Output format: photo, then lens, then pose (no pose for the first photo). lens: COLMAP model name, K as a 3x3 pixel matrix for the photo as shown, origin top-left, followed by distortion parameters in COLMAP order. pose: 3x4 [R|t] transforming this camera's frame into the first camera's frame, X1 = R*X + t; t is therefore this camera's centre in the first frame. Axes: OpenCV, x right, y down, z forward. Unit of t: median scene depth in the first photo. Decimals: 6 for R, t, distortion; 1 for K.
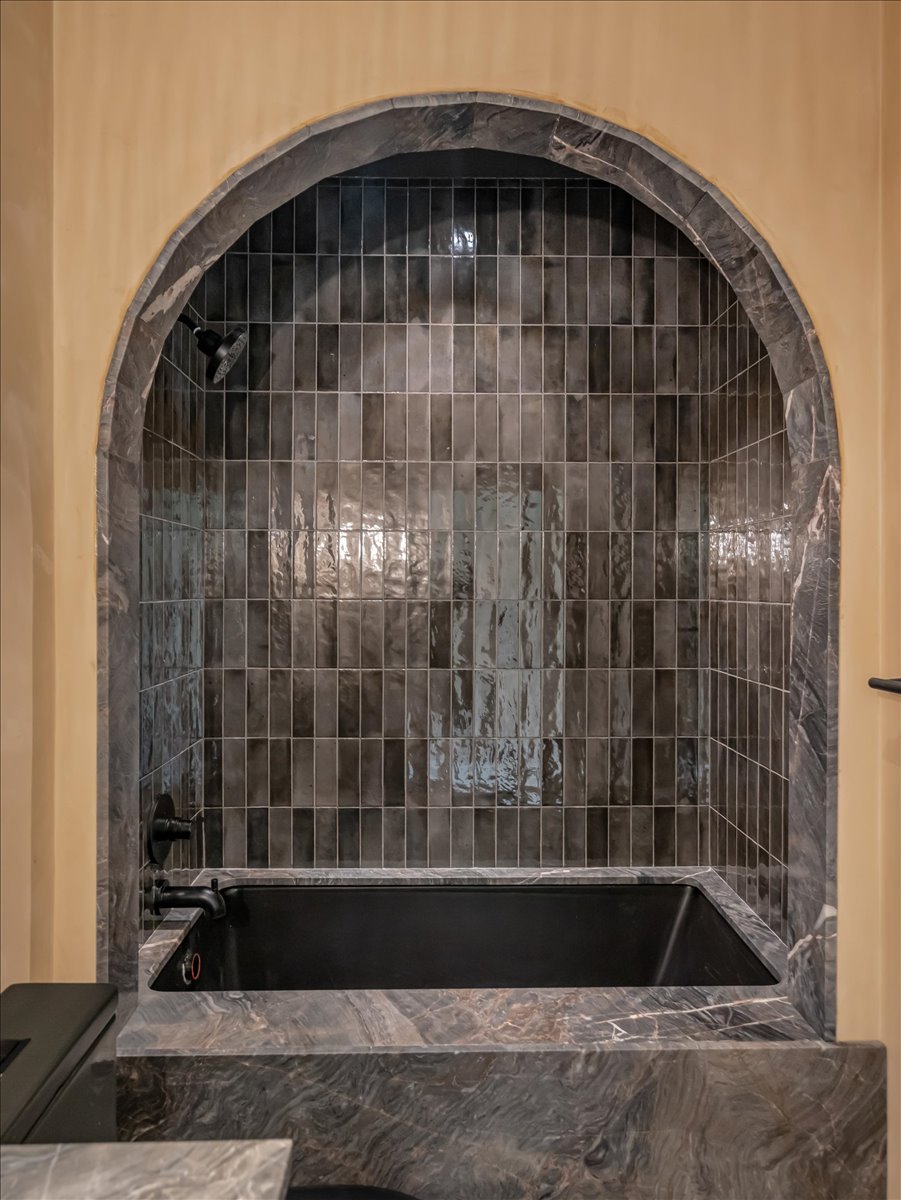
lens RADIAL K [[772.6, 0, 431.4], [0, 772.6, 589.8], [0, 0, 1]] dist [0.017035, -0.005344]
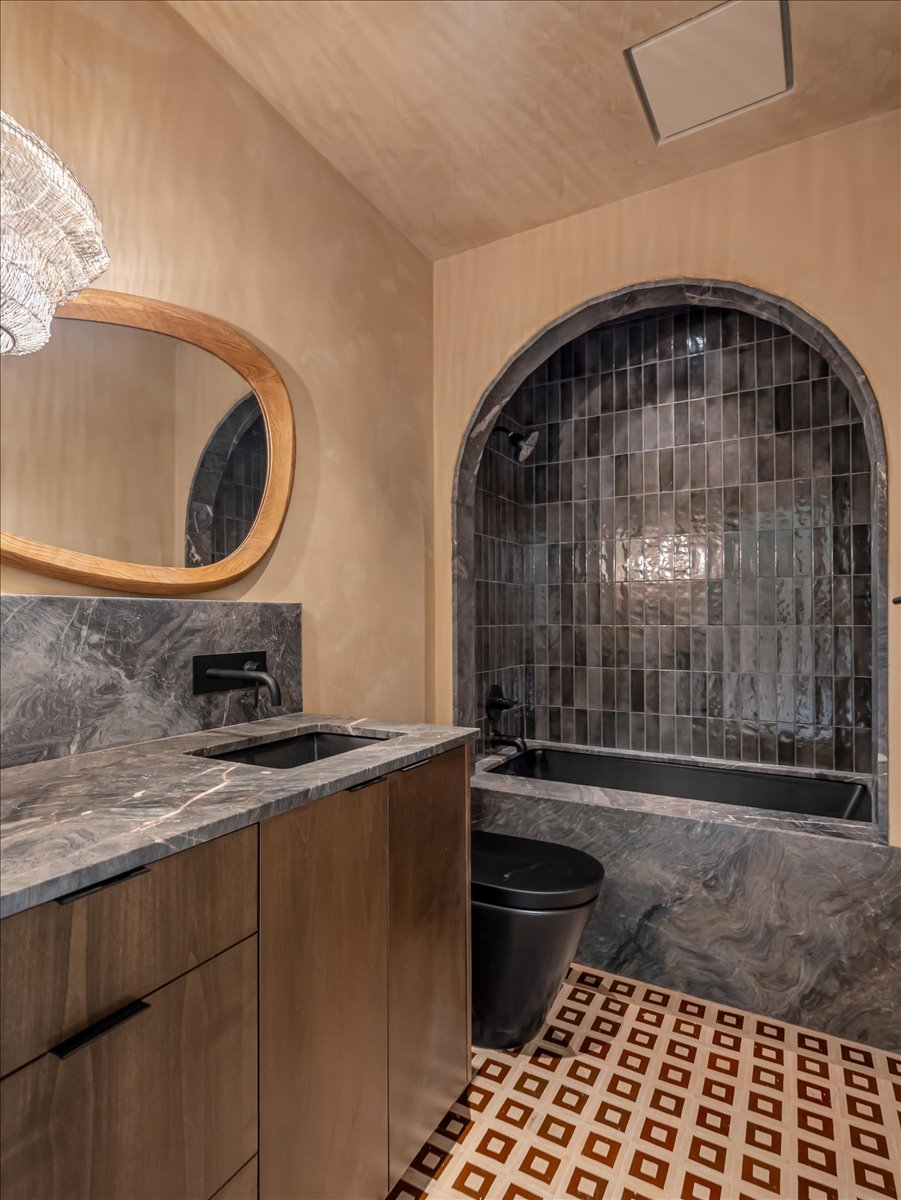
lens RADIAL K [[615.0, 0, 446.5], [0, 615.0, 611.3], [0, 0, 1]] dist [-0.001482, 0.000770]
pose [[0.868362, -0.013248, -0.495753, 0.370661], [0.005418, 0.999837, -0.017229, 0.144514], [0.495901, 0.012275, 0.868292, -0.448421]]
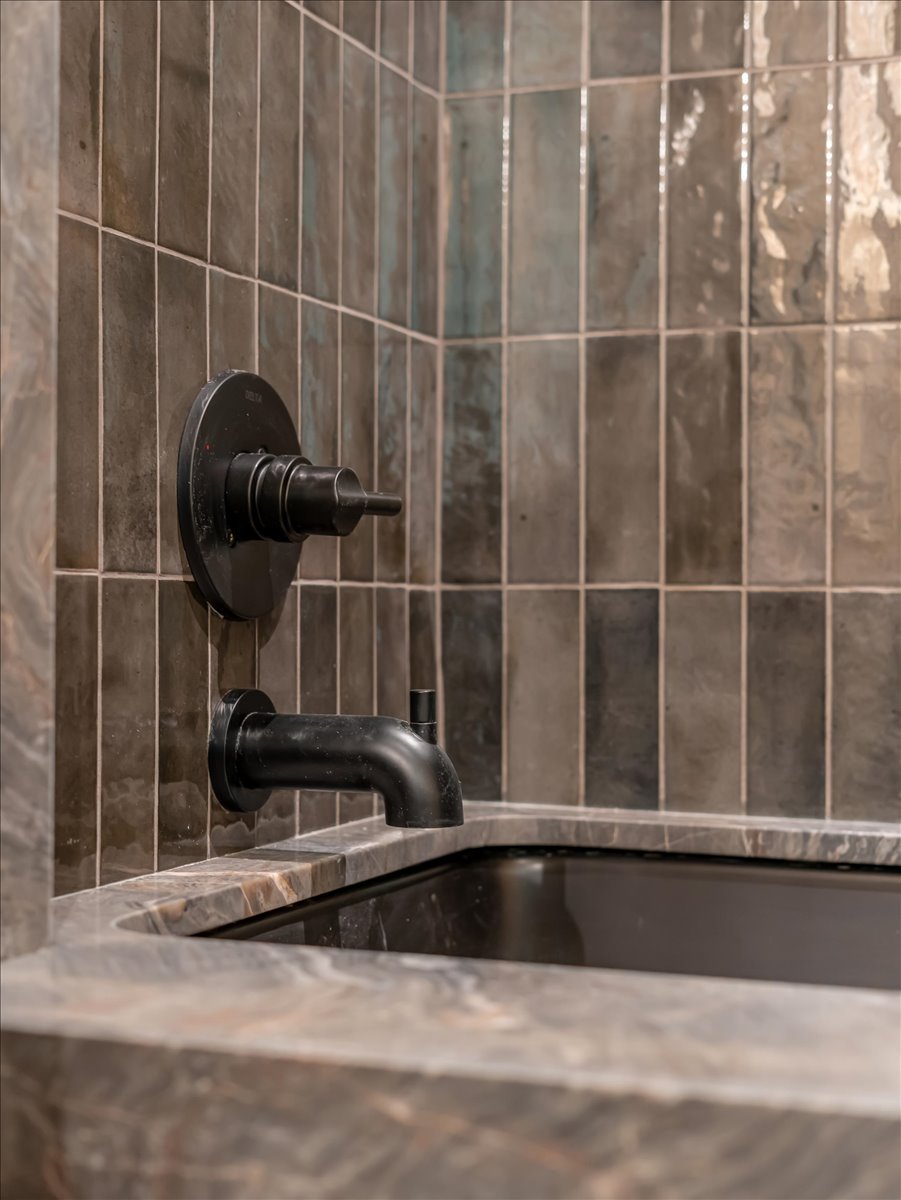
lens RADIAL K [[2026.4, 0, 444.7], [0, 2026.4, 601.4], [0, 0, 1]] dist [-0.021993, 0.000000]
pose [[0.928924, 0.002544, -0.370263, -0.023893], [-0.005836, 0.999953, -0.007771, 0.449477], [0.370226, 0.009379, 0.928895, 0.469346]]
